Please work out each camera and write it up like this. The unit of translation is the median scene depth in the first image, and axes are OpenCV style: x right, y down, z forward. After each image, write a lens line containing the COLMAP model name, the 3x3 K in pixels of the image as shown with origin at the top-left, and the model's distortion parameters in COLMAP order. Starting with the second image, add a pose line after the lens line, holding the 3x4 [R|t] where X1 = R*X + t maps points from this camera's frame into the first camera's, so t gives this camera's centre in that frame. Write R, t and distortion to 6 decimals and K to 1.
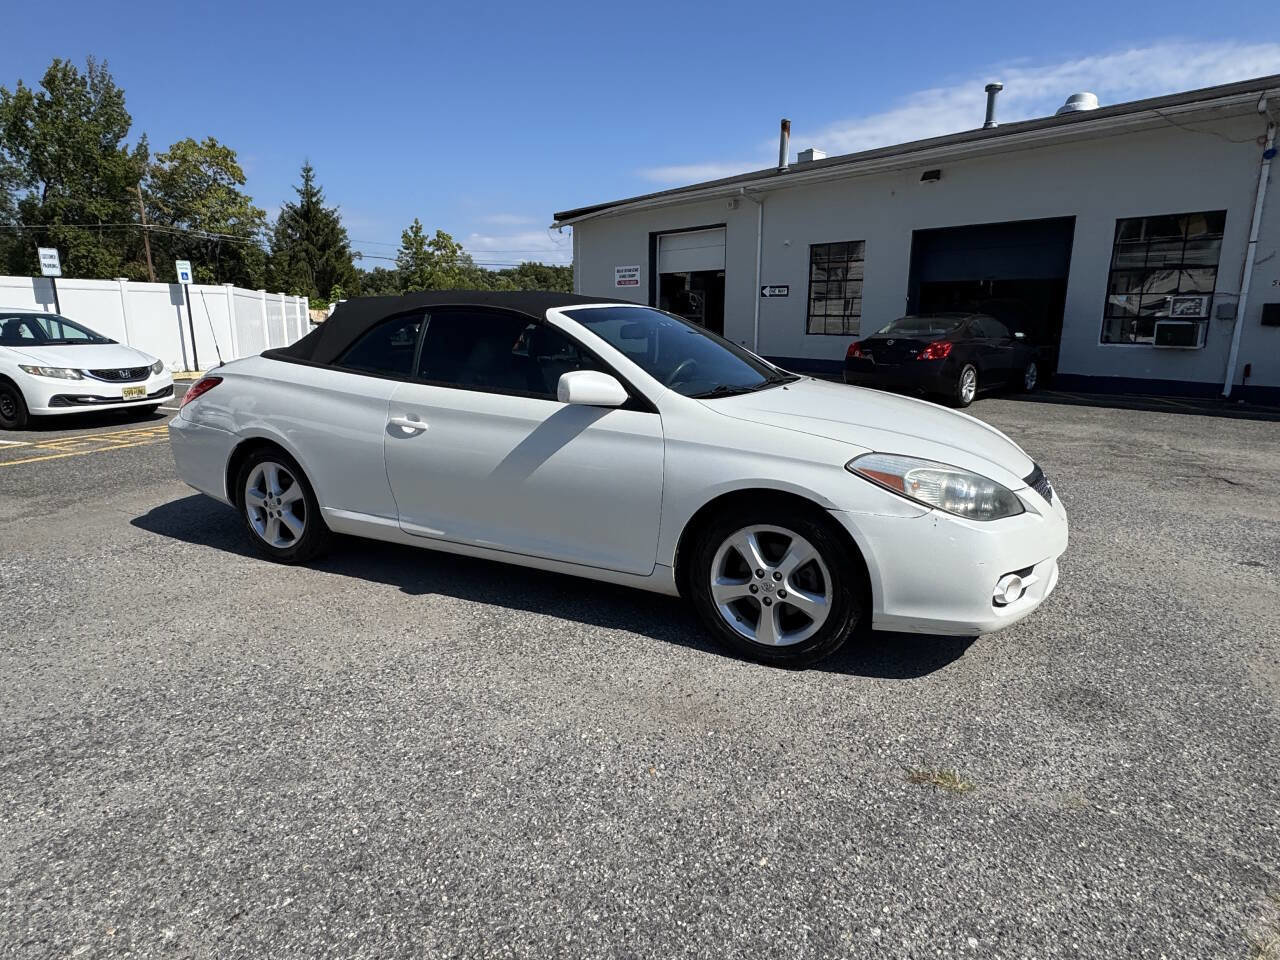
lens RADIAL K [[743.6, 0, 643.4], [0, 743.6, 476.5], [0, 0, 1]] dist [-0.001933, 0.001473]
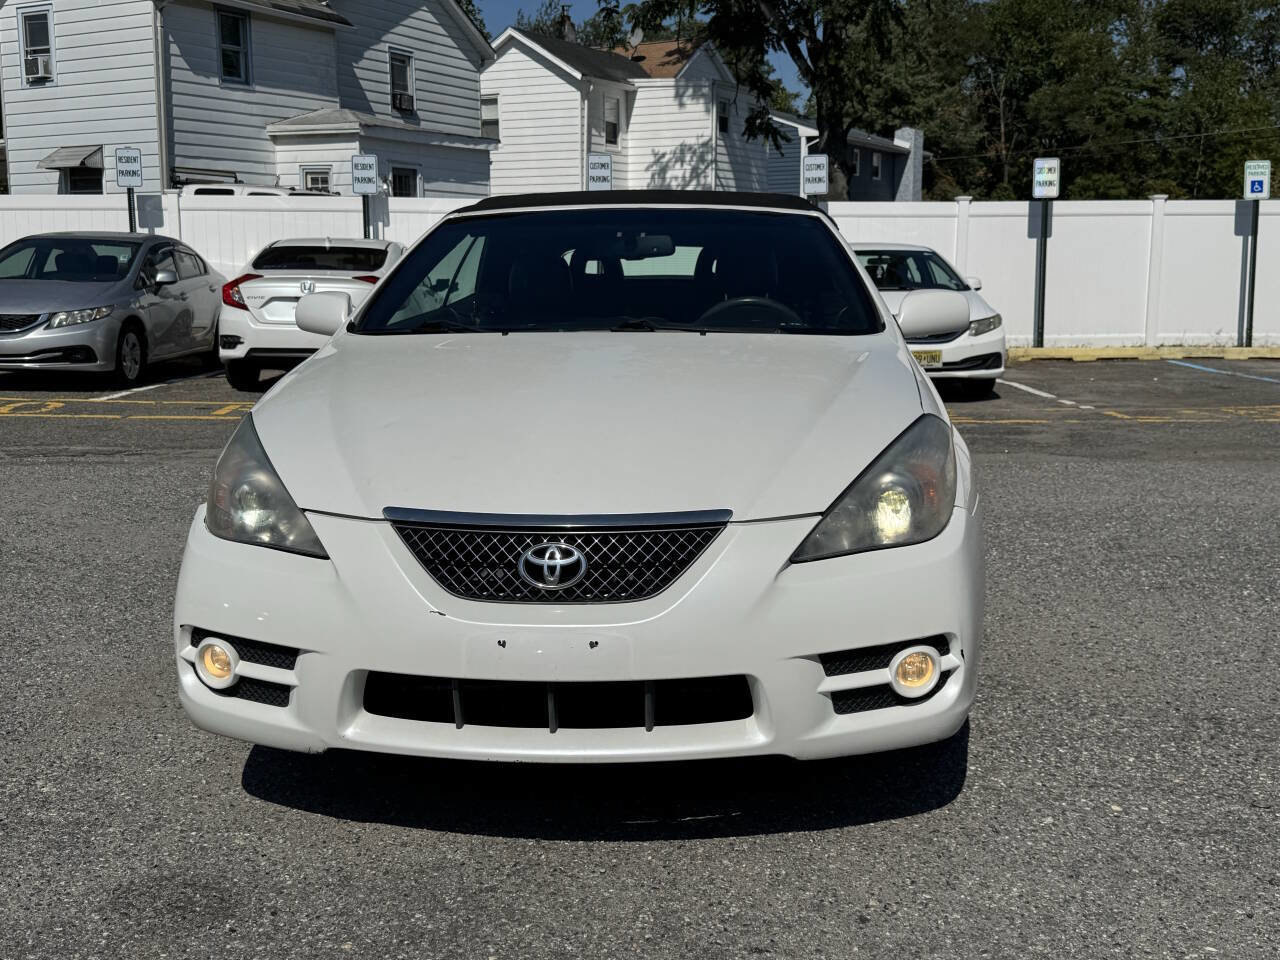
lens RADIAL K [[1418.2, 0, 645.7], [0, 1418.2, 475.3], [0, 0, 1]] dist [0.071222, 0.000000]
pose [[0.377819, 0.131980, -0.916424, 0.328925], [-0.193549, 0.979179, 0.061222, -0.025053], [0.905423, 0.154242, 0.395497, 0.171550]]
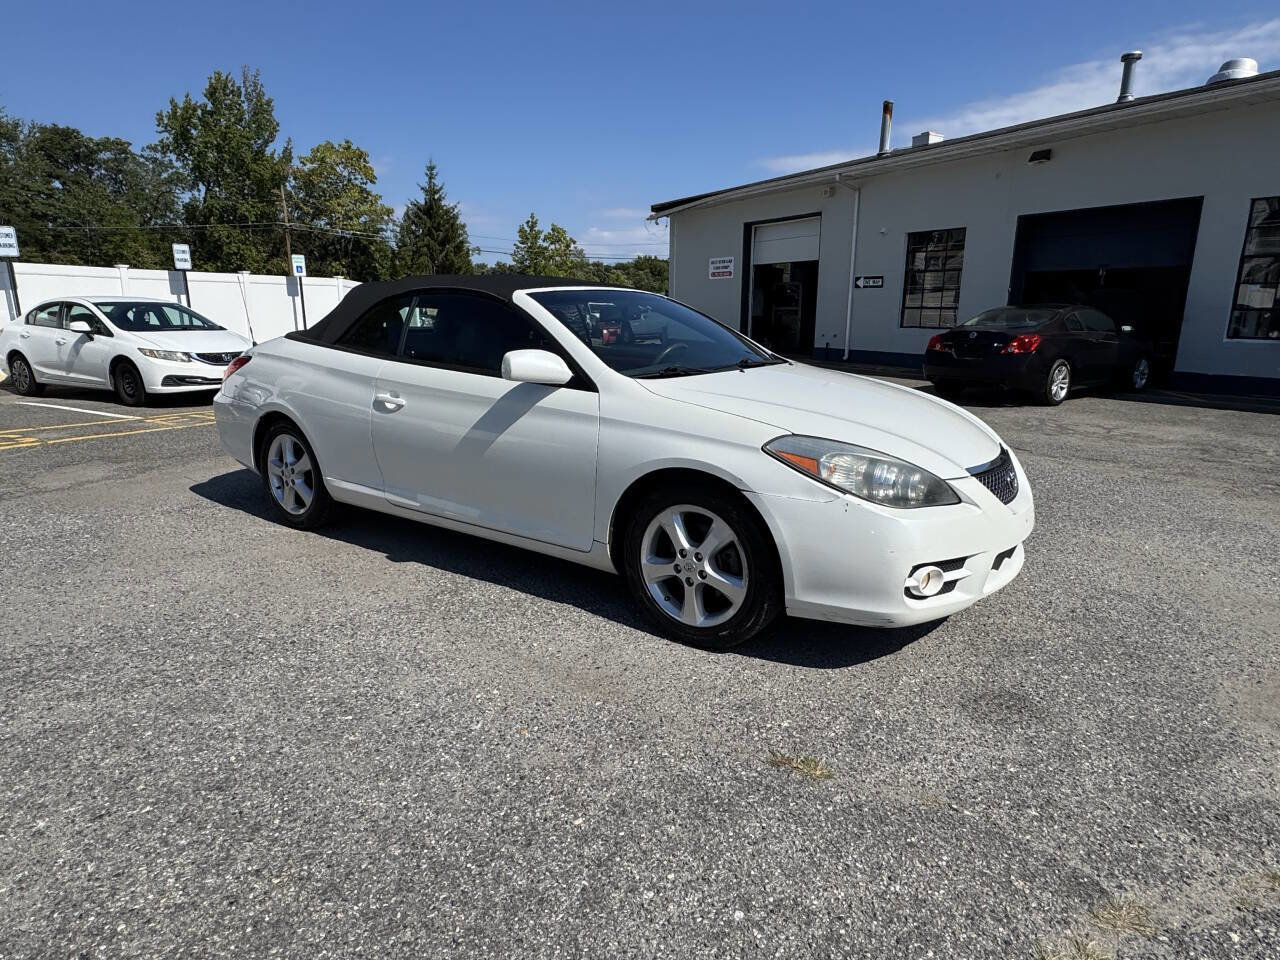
lens RADIAL K [[743.6, 0, 642.7], [0, 743.6, 486.8], [0, 0, 1]] dist [-0.001933, 0.001473]
pose [[0.988500, 0.037477, -0.146504, 0.054046], [-0.034400, 0.999132, 0.023480, 0.004111], [0.147257, -0.018171, 0.988931, 0.000745]]
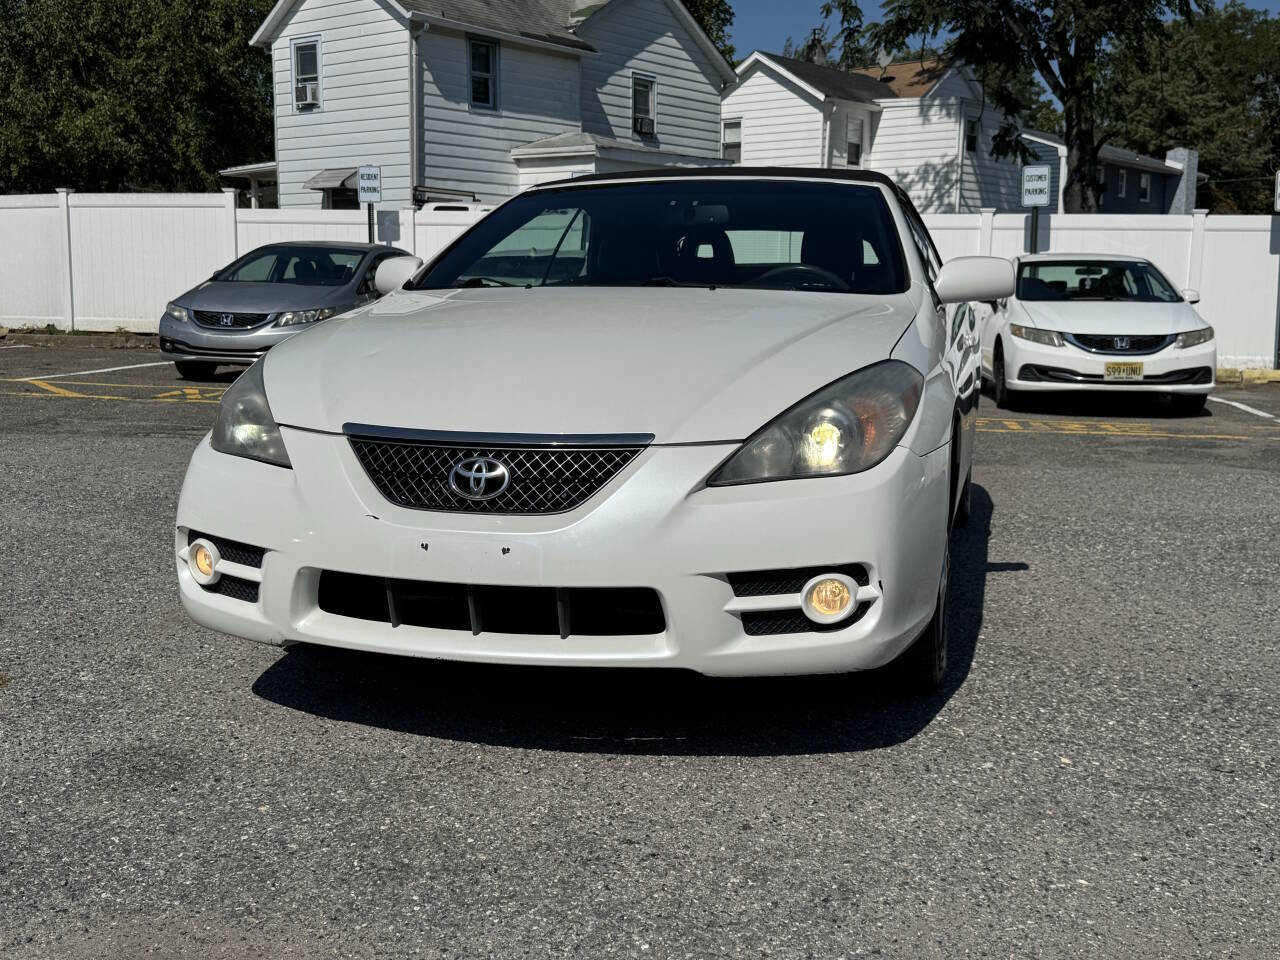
lens RADIAL K [[1418.2, 0, 636.7], [0, 1418.2, 481.6], [0, 0, 1]] dist [0.071222, 0.000000]
pose [[0.197735, 0.128609, -0.971782, 0.356150], [-0.217528, 0.972396, 0.084428, -0.020243], [0.955815, 0.194696, 0.220253, 0.218735]]
